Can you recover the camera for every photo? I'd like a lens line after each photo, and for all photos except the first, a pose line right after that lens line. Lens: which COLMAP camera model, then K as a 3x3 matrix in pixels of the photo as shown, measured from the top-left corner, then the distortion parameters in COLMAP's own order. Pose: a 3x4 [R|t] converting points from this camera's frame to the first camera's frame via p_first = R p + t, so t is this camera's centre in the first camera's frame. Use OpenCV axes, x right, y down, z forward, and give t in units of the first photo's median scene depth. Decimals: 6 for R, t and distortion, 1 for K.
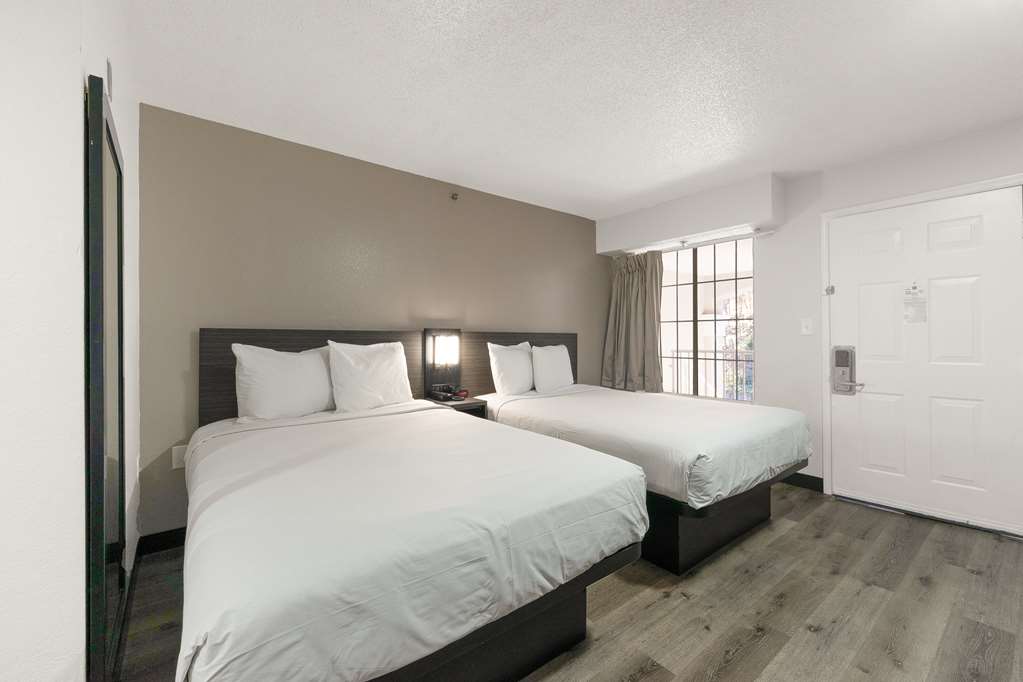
lens RADIAL K [[419.4, 0, 513.5], [0, 419.4, 341.7], [0, 0, 1]] dist [0.001822, 0.000220]
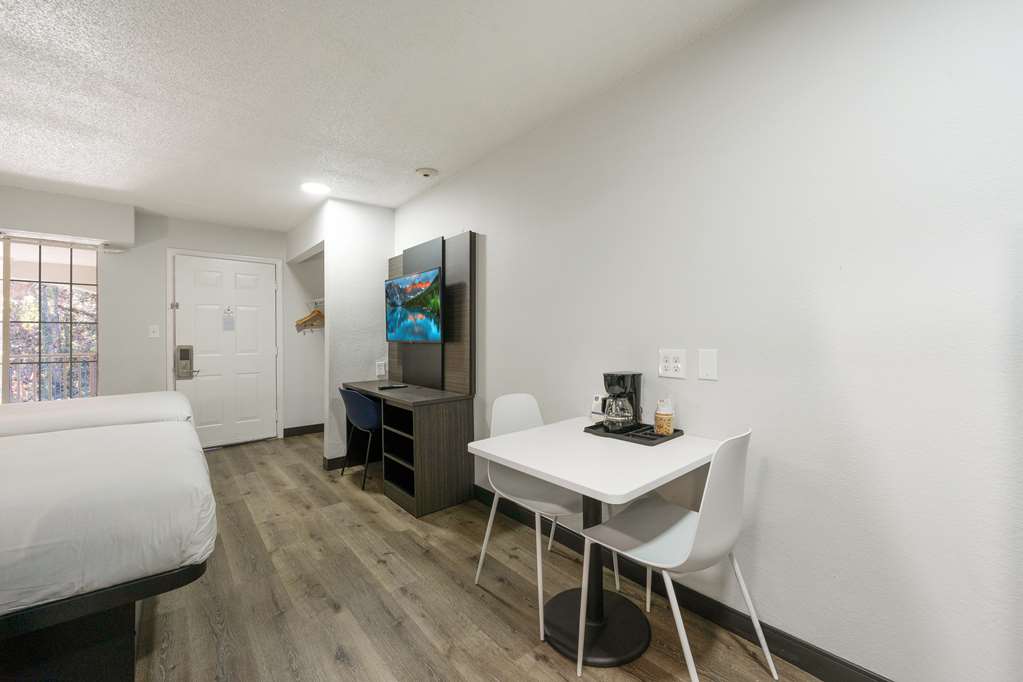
lens RADIAL K [[419.4, 0, 513.5], [0, 419.4, 341.7], [0, 0, 1]] dist [0.001822, 0.000220]
pose [[-0.021367, -0.002416, 0.999769, -0.672847], [0.015225, 0.999880, 0.002742, 0.010472], [-0.999656, 0.015280, -0.021327, -0.091053]]
